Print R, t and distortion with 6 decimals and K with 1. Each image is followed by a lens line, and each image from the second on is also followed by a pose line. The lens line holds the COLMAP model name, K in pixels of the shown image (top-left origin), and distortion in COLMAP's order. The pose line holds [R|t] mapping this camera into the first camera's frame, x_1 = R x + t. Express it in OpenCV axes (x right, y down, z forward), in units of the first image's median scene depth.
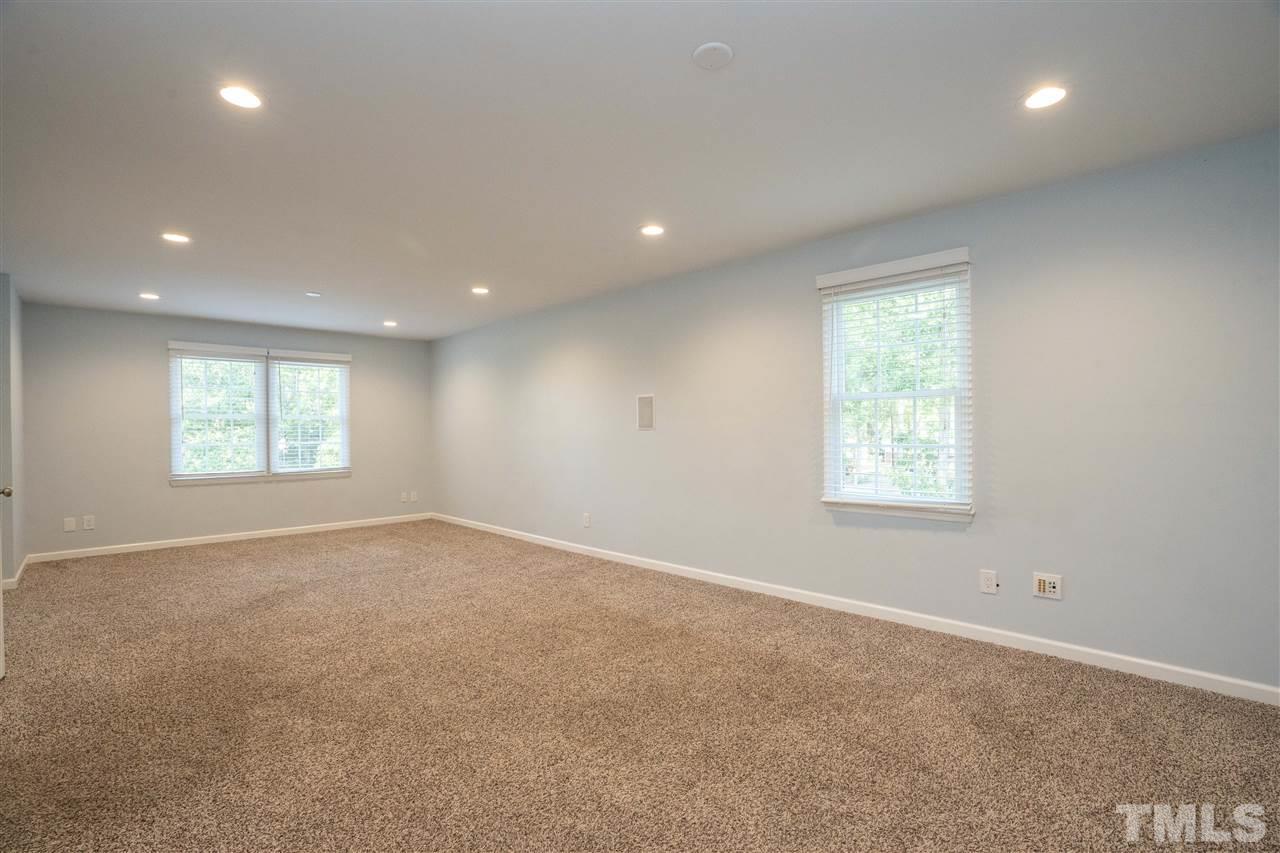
lens RADIAL K [[599.0, 0, 634.4], [0, 599.0, 439.0], [0, 0, 1]] dist [-0.065351, 0.023212]
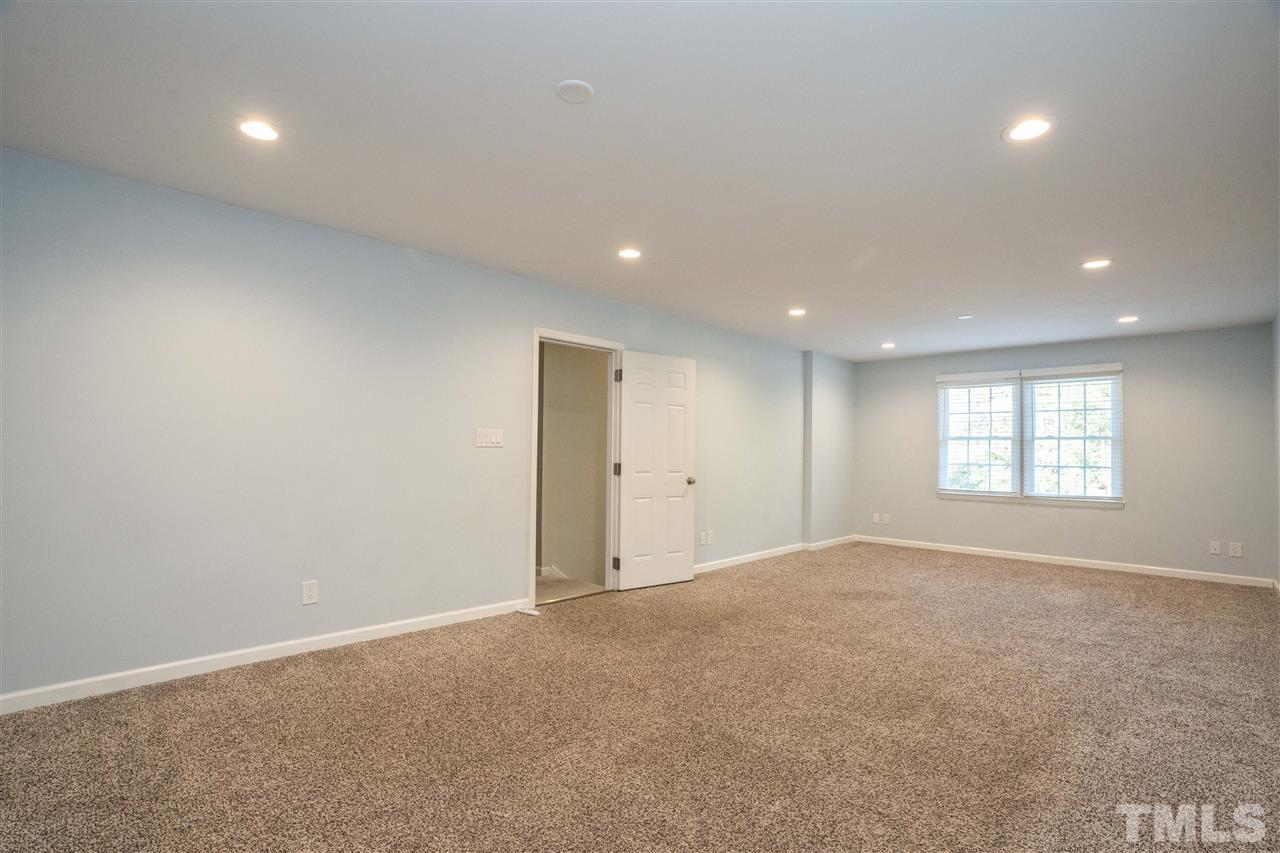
lens RADIAL K [[599.0, 0, 634.4], [0, 599.0, 439.0], [0, 0, 1]] dist [-0.065351, 0.023212]
pose [[0.001398, -0.012642, -0.999919, 0.367052], [-0.026756, 0.999562, -0.012675, -0.006651], [0.999641, 0.026772, 0.001059, 0.347067]]
